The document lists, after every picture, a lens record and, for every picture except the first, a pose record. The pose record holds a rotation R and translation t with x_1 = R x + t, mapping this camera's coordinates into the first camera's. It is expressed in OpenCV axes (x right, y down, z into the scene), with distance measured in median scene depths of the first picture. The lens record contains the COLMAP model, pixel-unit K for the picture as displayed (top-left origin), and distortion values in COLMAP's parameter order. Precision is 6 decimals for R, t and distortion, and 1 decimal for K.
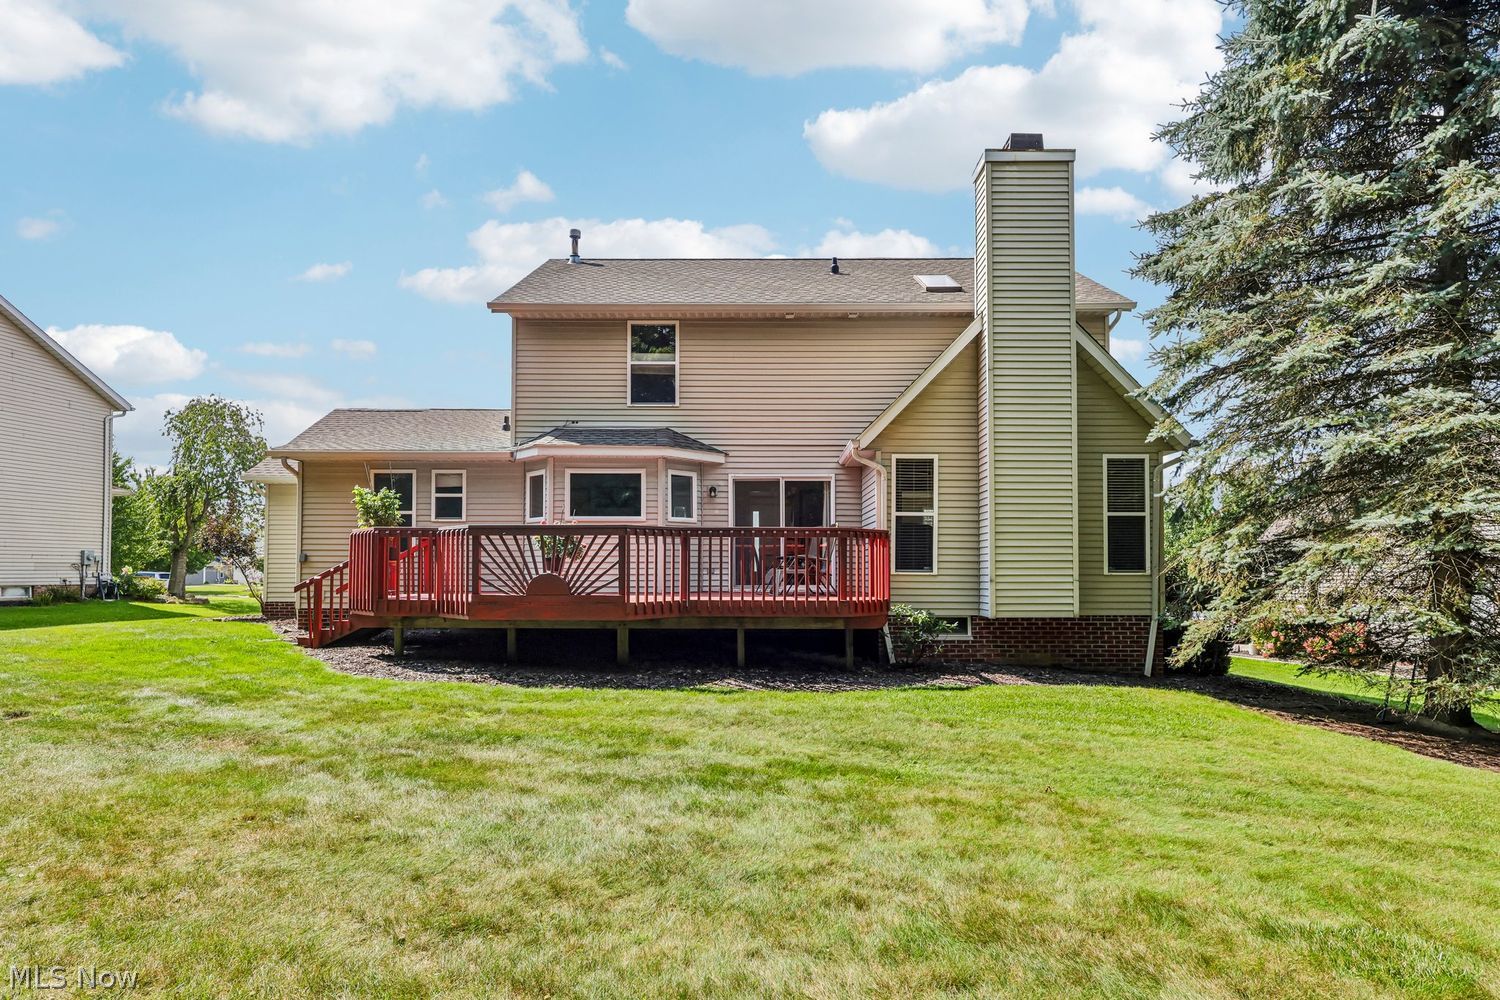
lens RADIAL K [[818.2, 0, 750.4], [0, 818.2, 555.0], [0, 0, 1]] dist [0.002669, -0.000406]
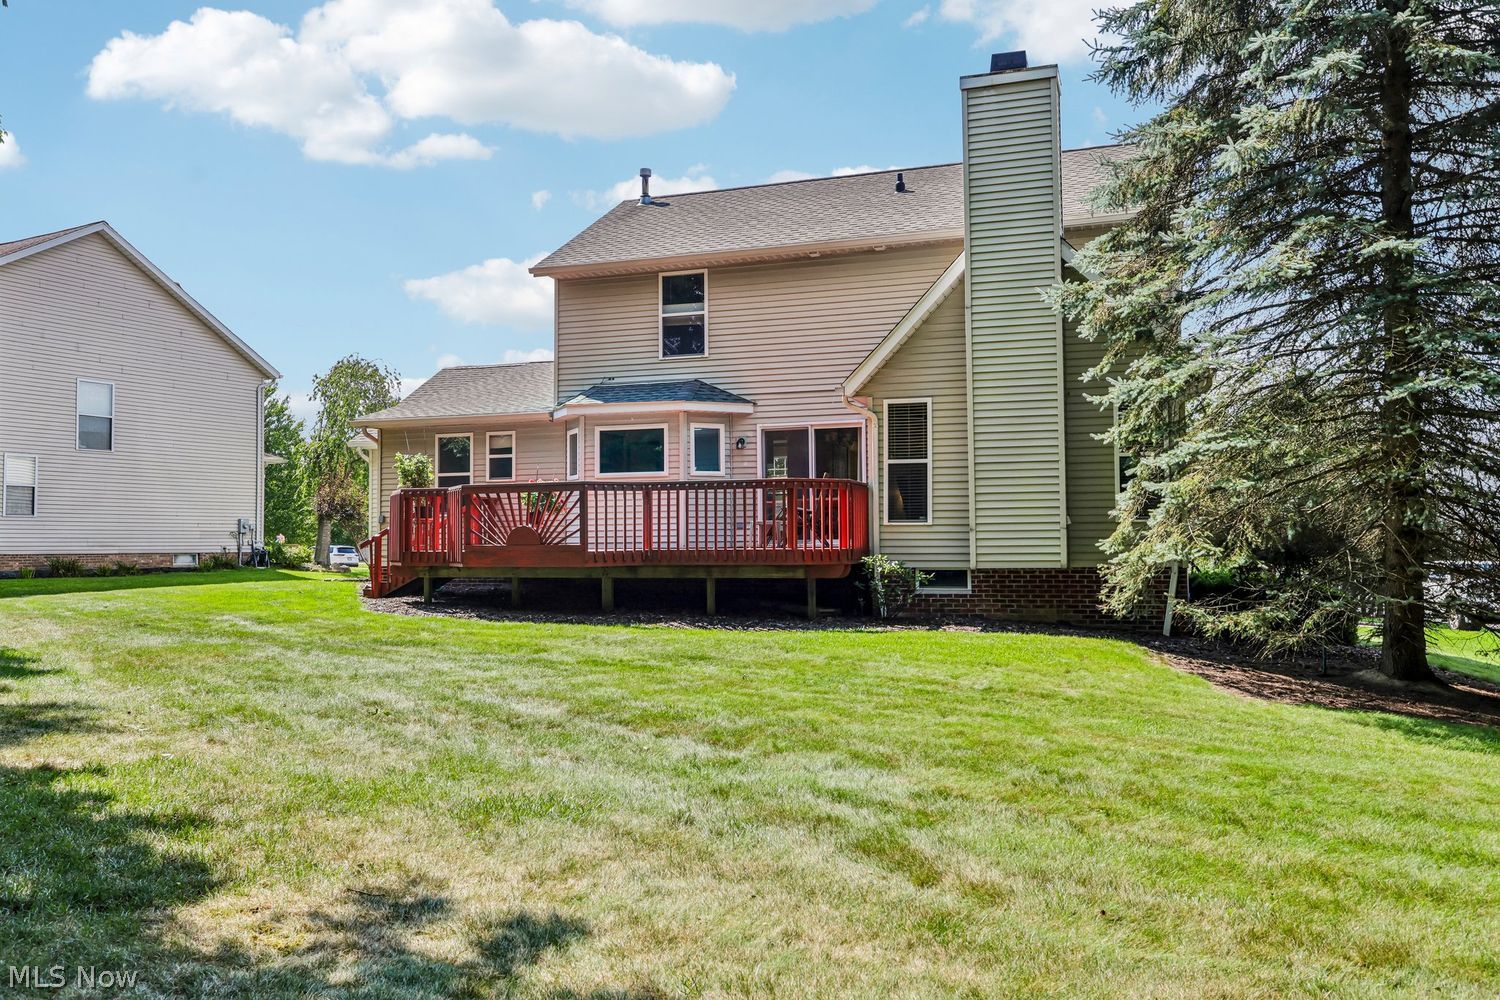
lens RADIAL K [[1261.4, 0, 750.0], [0, 1261.4, 500.0], [0, 0, 1]] dist [0.000432, 0.001749]
pose [[0.941805, -0.021427, -0.335477, 0.460014], [0.015237, 0.999662, -0.021073, 0.020497], [0.335815, 0.014735, 0.941813, -0.391569]]
